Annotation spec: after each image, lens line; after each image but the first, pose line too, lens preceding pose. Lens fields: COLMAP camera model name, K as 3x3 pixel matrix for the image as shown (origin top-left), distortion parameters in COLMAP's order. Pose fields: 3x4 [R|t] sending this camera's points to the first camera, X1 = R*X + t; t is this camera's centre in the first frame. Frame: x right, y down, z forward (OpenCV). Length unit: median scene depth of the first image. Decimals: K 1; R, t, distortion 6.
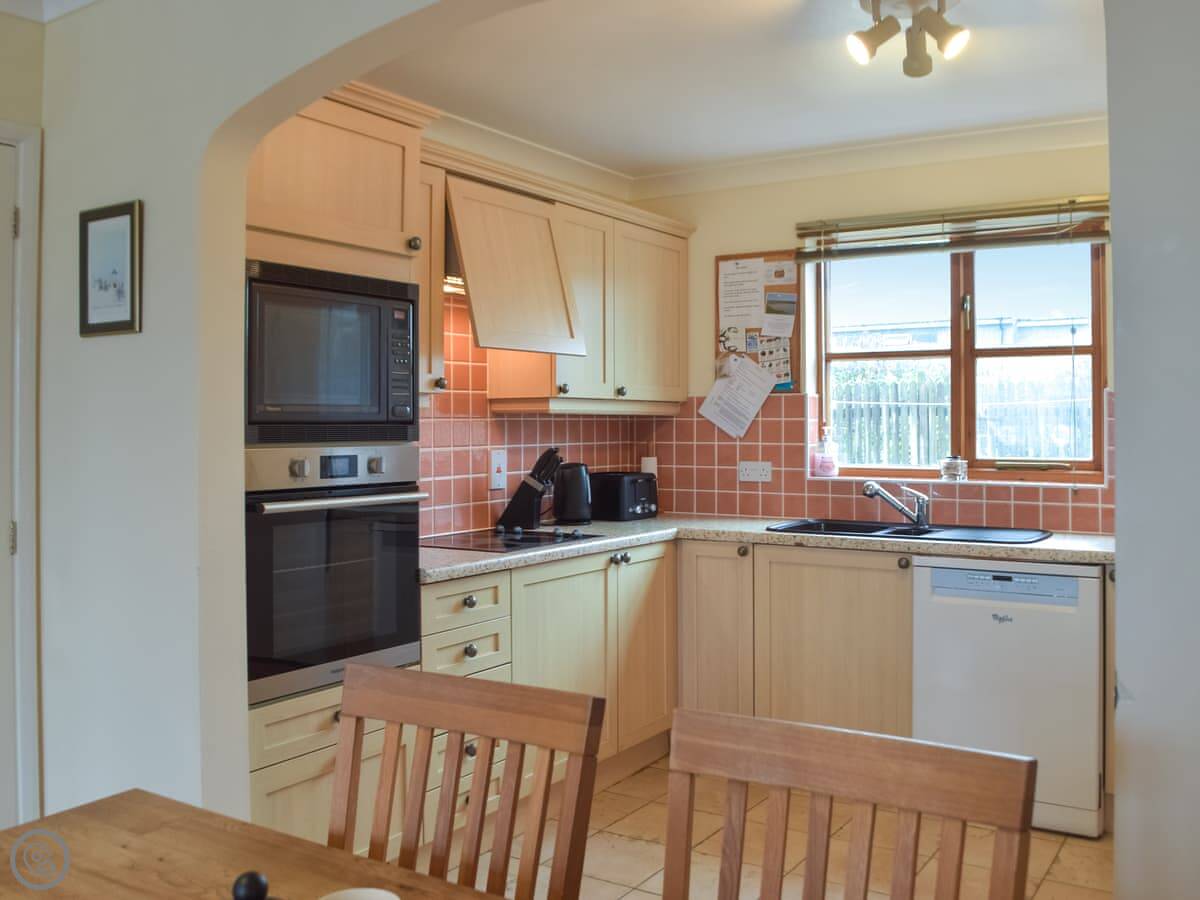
lens RADIAL K [[1083.2, 0, 597.1], [0, 1083.2, 424.4], [0, 0, 1]] dist [-0.092427, 0.009951]
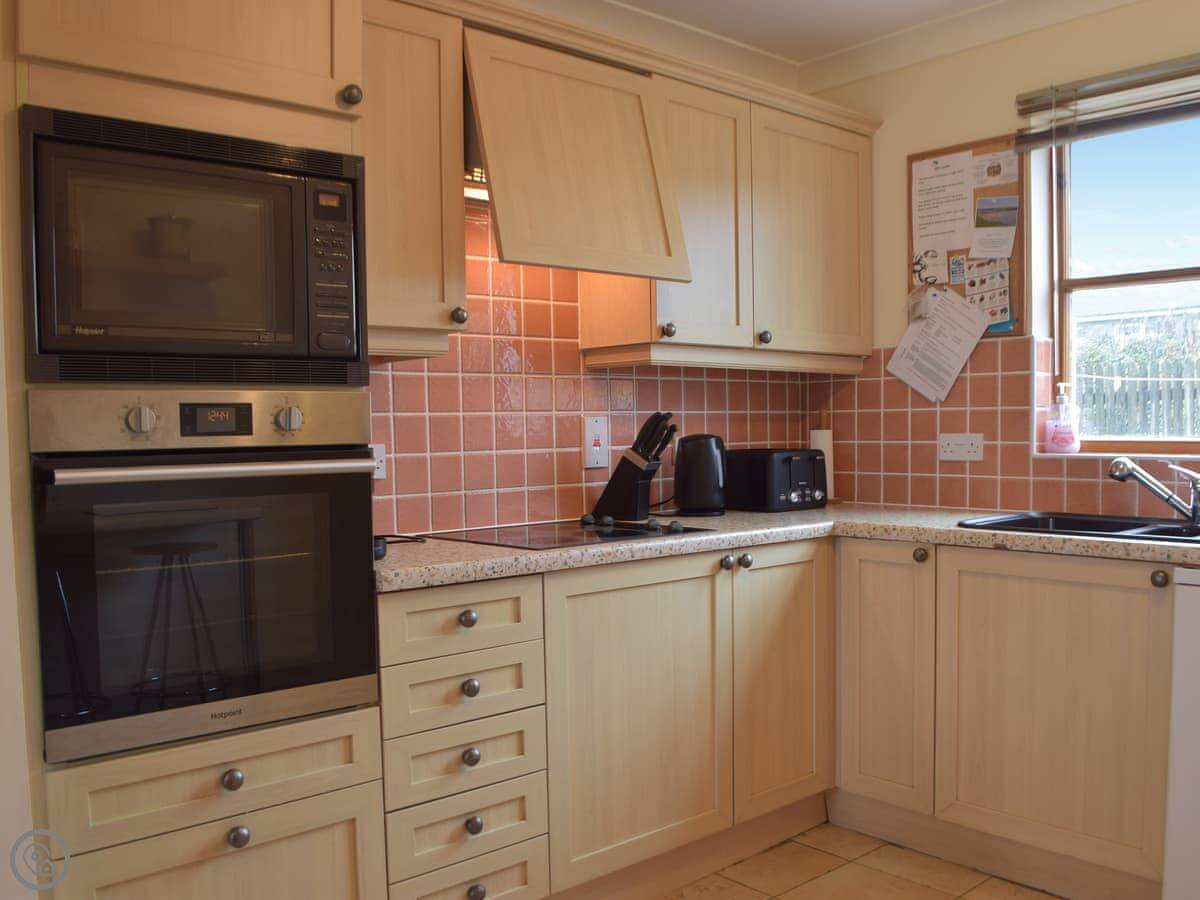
lens RADIAL K [[1083.2, 0, 579.3], [0, 1083.2, 496.3], [0, 0, 1]] dist [-0.092427, 0.009951]
pose [[0.962571, 0.006246, -0.270959, 0.107576], [0.012152, 0.997734, 0.066168, 0.029548], [0.270759, -0.066984, 0.960314, 0.265167]]
